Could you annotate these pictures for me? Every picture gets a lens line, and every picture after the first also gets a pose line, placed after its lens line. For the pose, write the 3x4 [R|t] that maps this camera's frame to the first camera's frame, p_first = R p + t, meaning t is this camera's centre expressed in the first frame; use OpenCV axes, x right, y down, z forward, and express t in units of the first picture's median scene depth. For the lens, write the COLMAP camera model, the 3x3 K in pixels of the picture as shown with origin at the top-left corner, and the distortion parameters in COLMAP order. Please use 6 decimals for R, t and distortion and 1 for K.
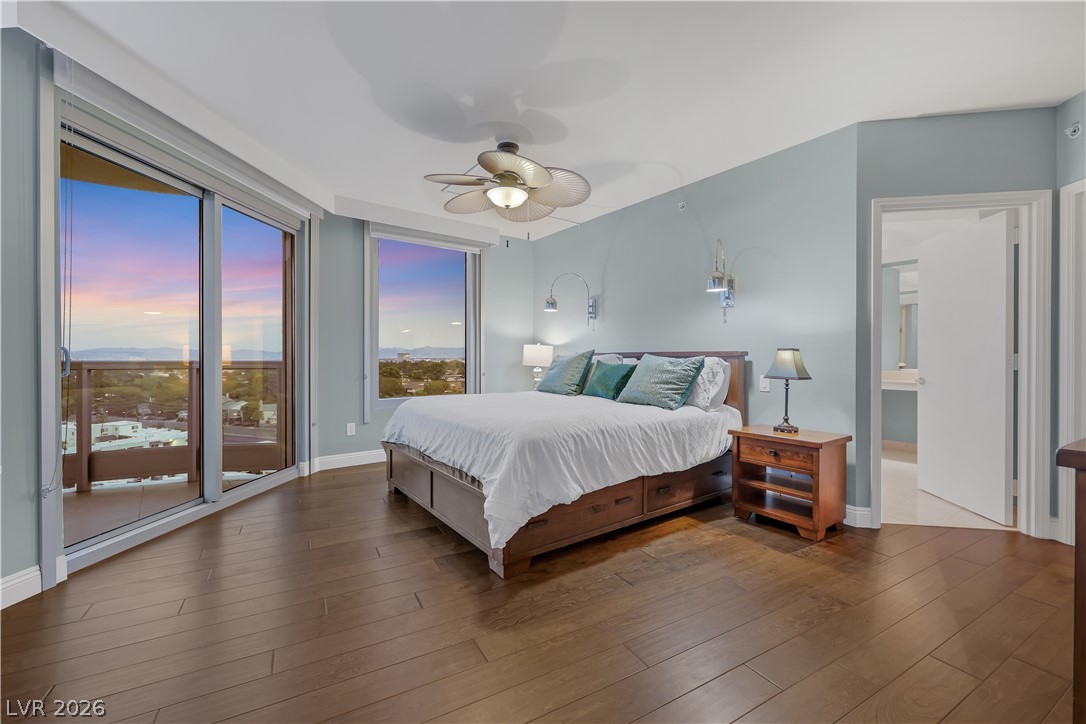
lens RADIAL K [[446.8, 0, 534.8], [0, 446.8, 356.3], [0, 0, 1]] dist [0.017064, 0.000102]
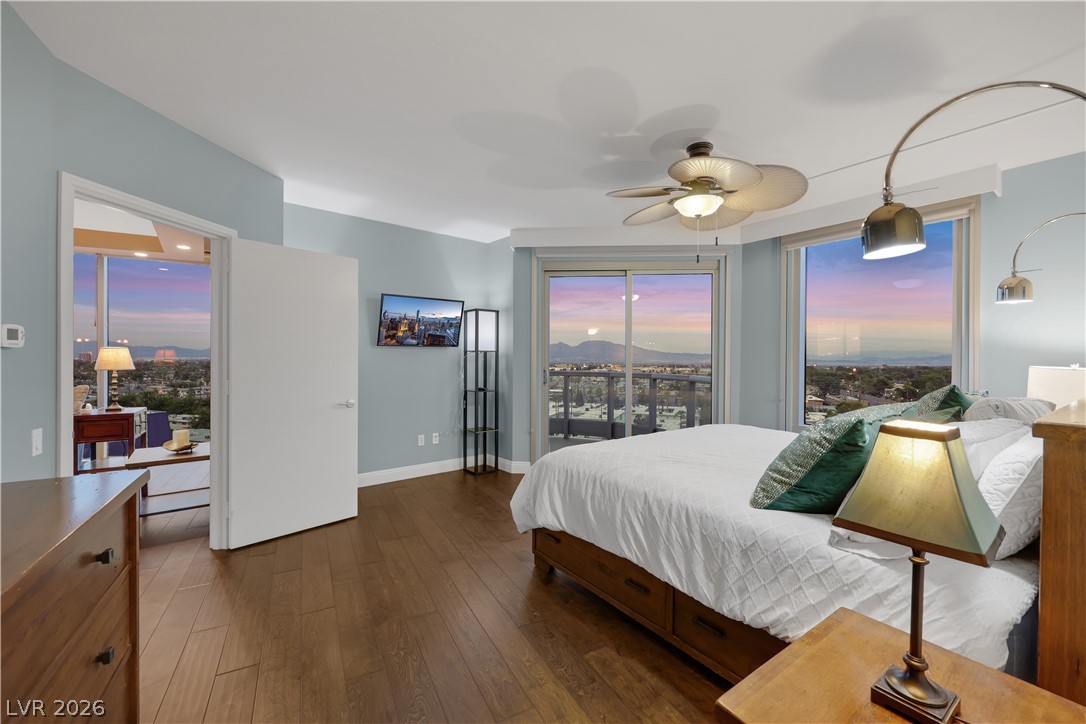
lens RADIAL K [[441.2, 0, 556.9], [0, 441.2, 356.4], [0, 0, 1]] dist [0.002439, 0.000380]
pose [[-0.002578, -0.002967, -0.999992, 0.960247], [-0.000988, 0.999995, -0.002965, -0.067914], [0.999996, 0.000980, -0.002580, 0.870861]]
